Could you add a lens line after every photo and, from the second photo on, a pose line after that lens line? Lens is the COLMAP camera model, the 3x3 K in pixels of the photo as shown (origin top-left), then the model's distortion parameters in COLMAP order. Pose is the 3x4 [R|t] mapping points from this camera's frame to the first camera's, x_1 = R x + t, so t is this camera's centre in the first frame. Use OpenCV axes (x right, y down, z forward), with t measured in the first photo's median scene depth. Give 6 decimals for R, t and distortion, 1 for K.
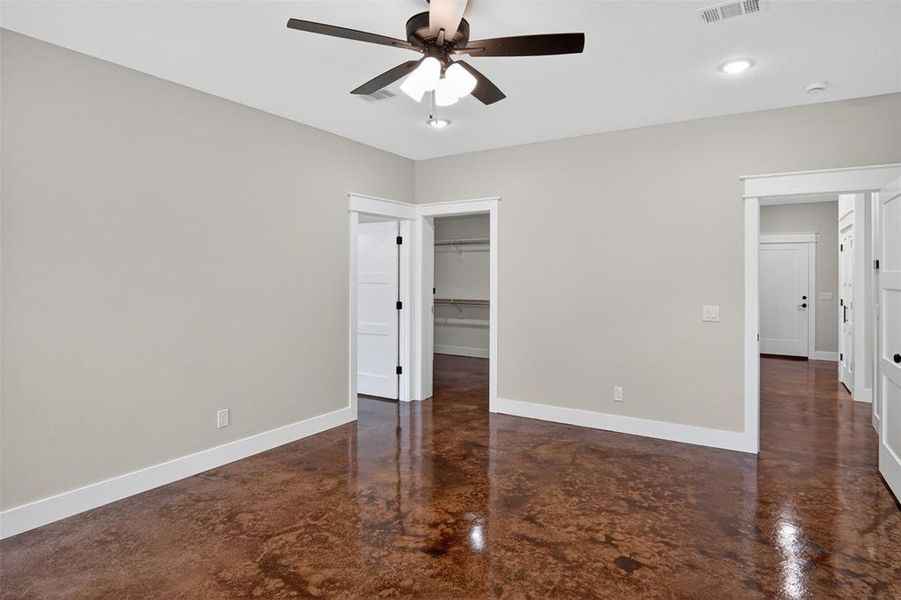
lens RADIAL K [[492.9, 0, 461.0], [0, 492.9, 272.1], [0, 0, 1]] dist [-0.021879, -0.000566]
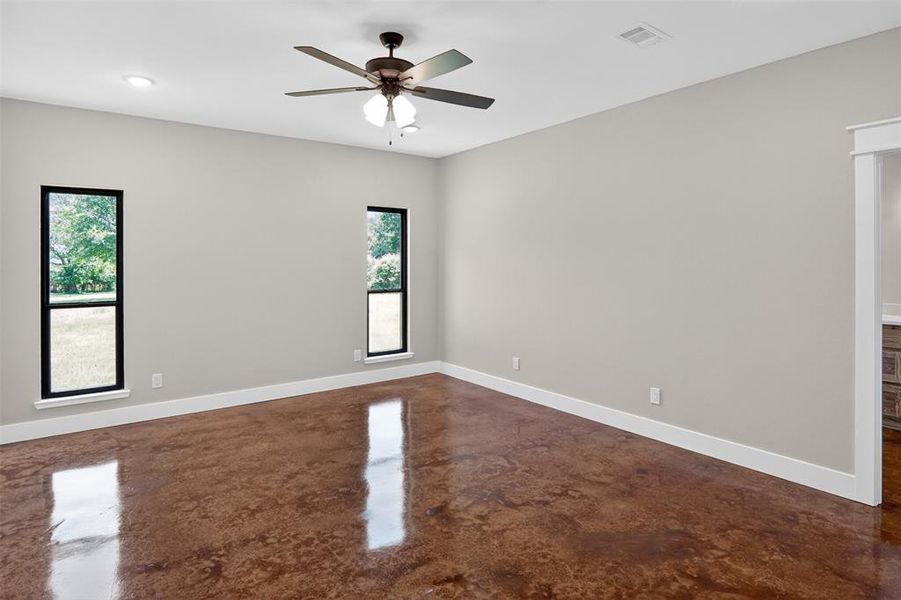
lens RADIAL K [[492.9, 0, 461.0], [0, 492.9, 272.1], [0, 0, 1]] dist [-0.021879, -0.000566]
pose [[-0.354857, 0.011404, -0.934851, 0.868296], [0.013493, 0.999884, 0.007075, 0.024825], [0.934823, -0.010103, -0.354969, 1.322935]]
